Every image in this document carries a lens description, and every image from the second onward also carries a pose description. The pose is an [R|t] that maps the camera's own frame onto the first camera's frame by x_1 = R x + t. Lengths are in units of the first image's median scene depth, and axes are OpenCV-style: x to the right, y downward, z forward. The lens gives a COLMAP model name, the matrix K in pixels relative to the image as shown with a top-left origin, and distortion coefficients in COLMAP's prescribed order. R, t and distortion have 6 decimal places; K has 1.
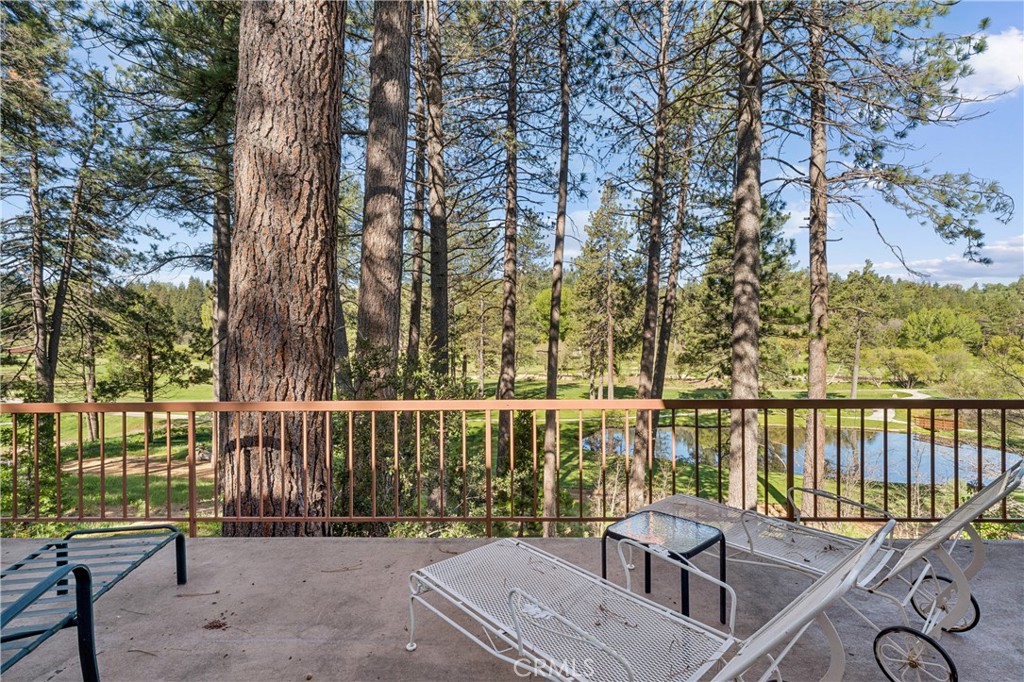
lens RADIAL K [[469.2, 0, 512.7], [0, 469.2, 344.2], [0, 0, 1]] dist [0.002314, -0.001037]
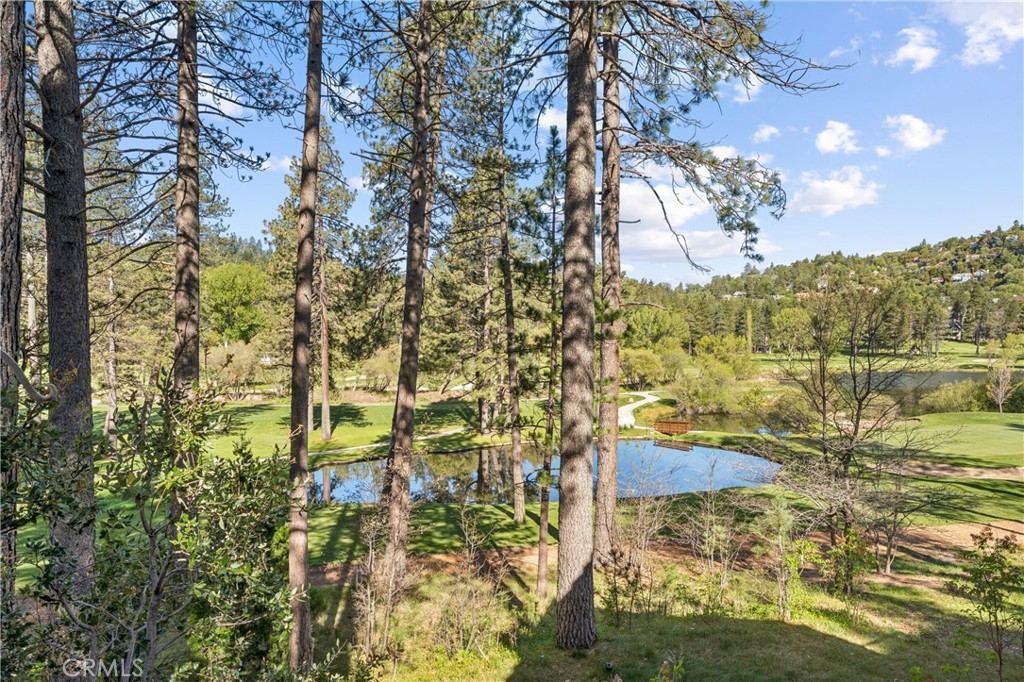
lens RADIAL K [[619.9, 0, 510.1], [0, 619.9, 355.5], [0, 0, 1]] dist [-0.026064, -0.003437]
pose [[0.866043, -0.015852, 0.499718, -0.042829], [0.008909, 0.999828, 0.016277, -0.000671], [-0.499890, -0.009645, 0.866035, 0.121822]]
